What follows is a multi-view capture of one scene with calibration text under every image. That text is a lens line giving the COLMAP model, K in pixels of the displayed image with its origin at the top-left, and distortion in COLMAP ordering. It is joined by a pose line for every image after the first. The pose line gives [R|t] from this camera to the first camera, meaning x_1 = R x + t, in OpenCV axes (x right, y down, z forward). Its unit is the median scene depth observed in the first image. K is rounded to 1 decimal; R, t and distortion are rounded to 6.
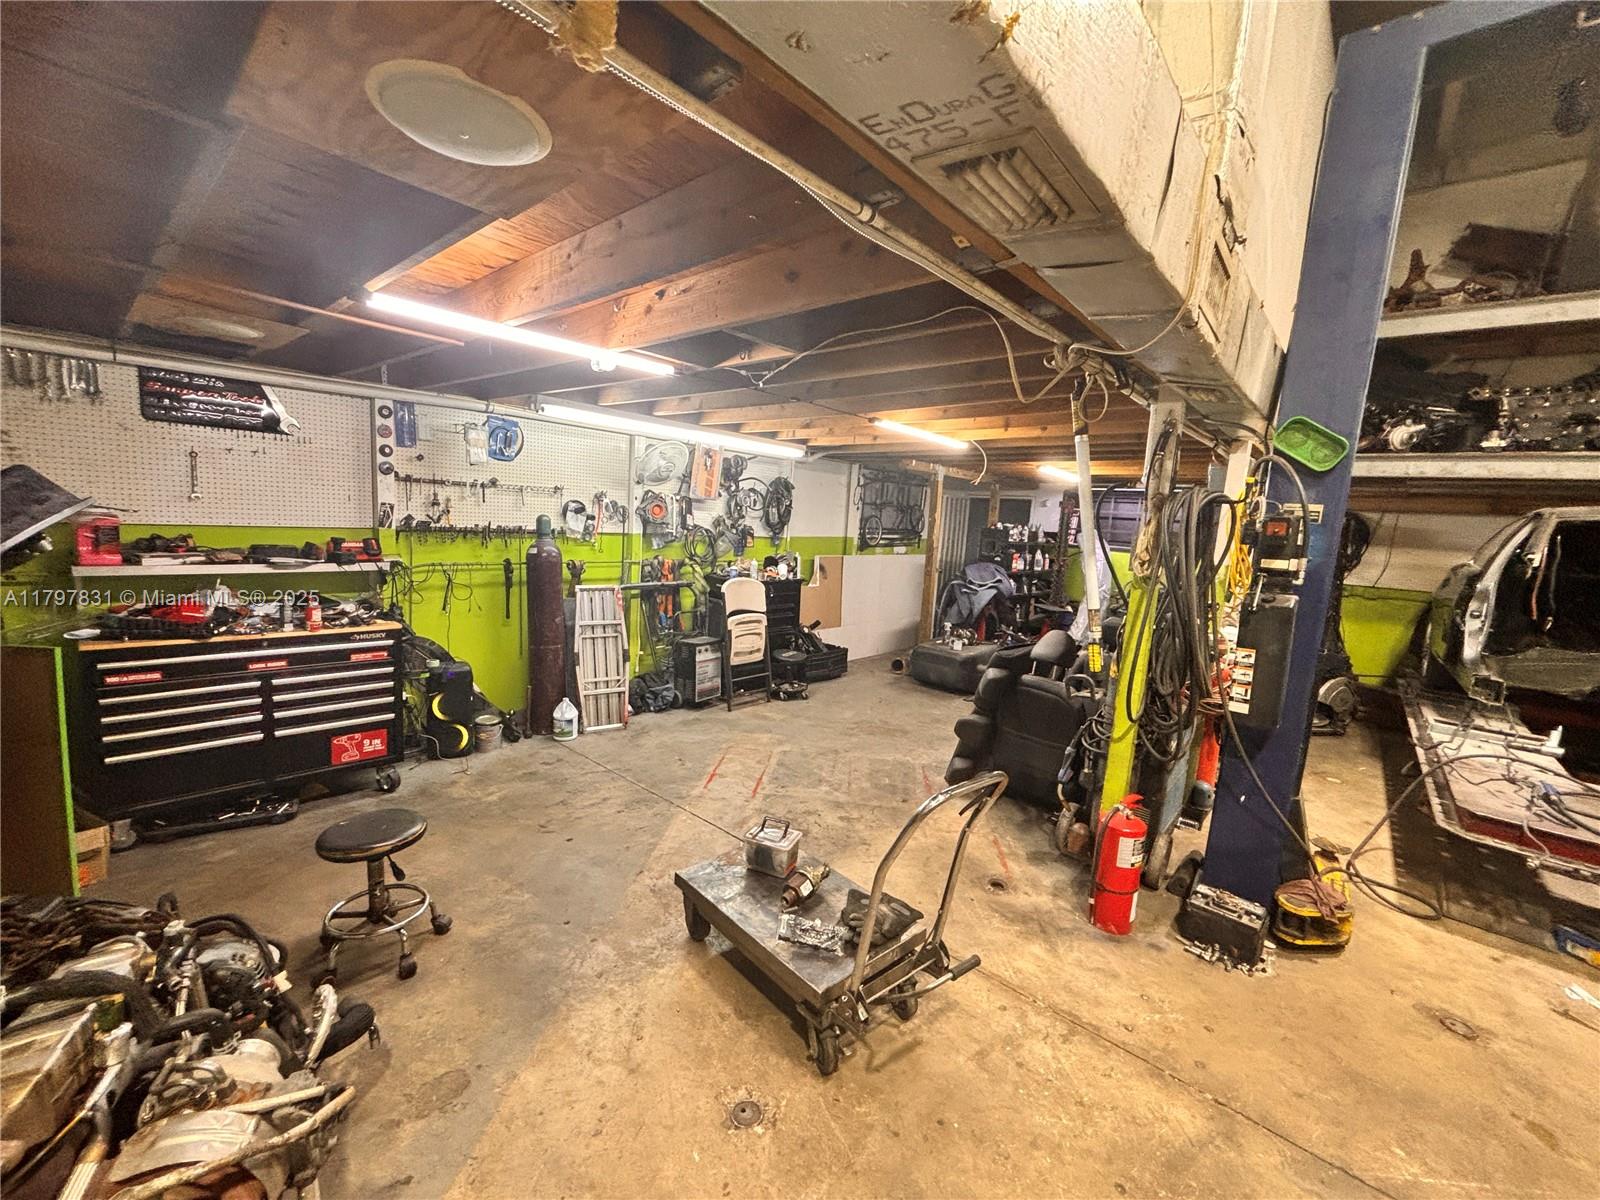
lens RADIAL K [[644.0, 0, 796.0], [0, 644.0, 596.5], [0, 0, 1]] dist [0.001255, -0.000345]
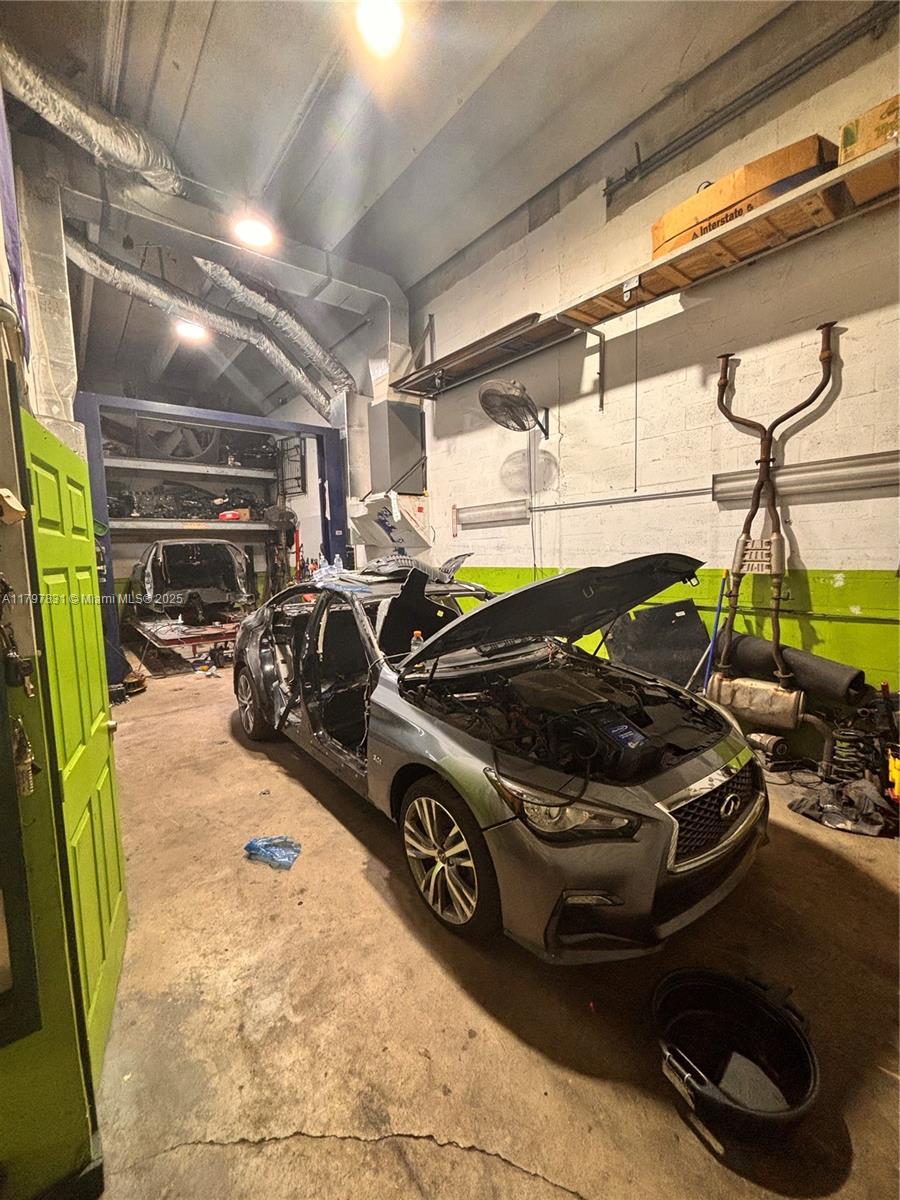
lens RADIAL K [[483.0, 0, 453.4], [0, 483.0, 598.6], [0, 0, 1]] dist [0.001255, -0.000345]
pose [[0.160994, -0.161260, 0.973692, -0.857817], [0.165160, 0.977052, 0.134508, 0.042719], [-0.973038, 0.139160, 0.183933, -0.717876]]
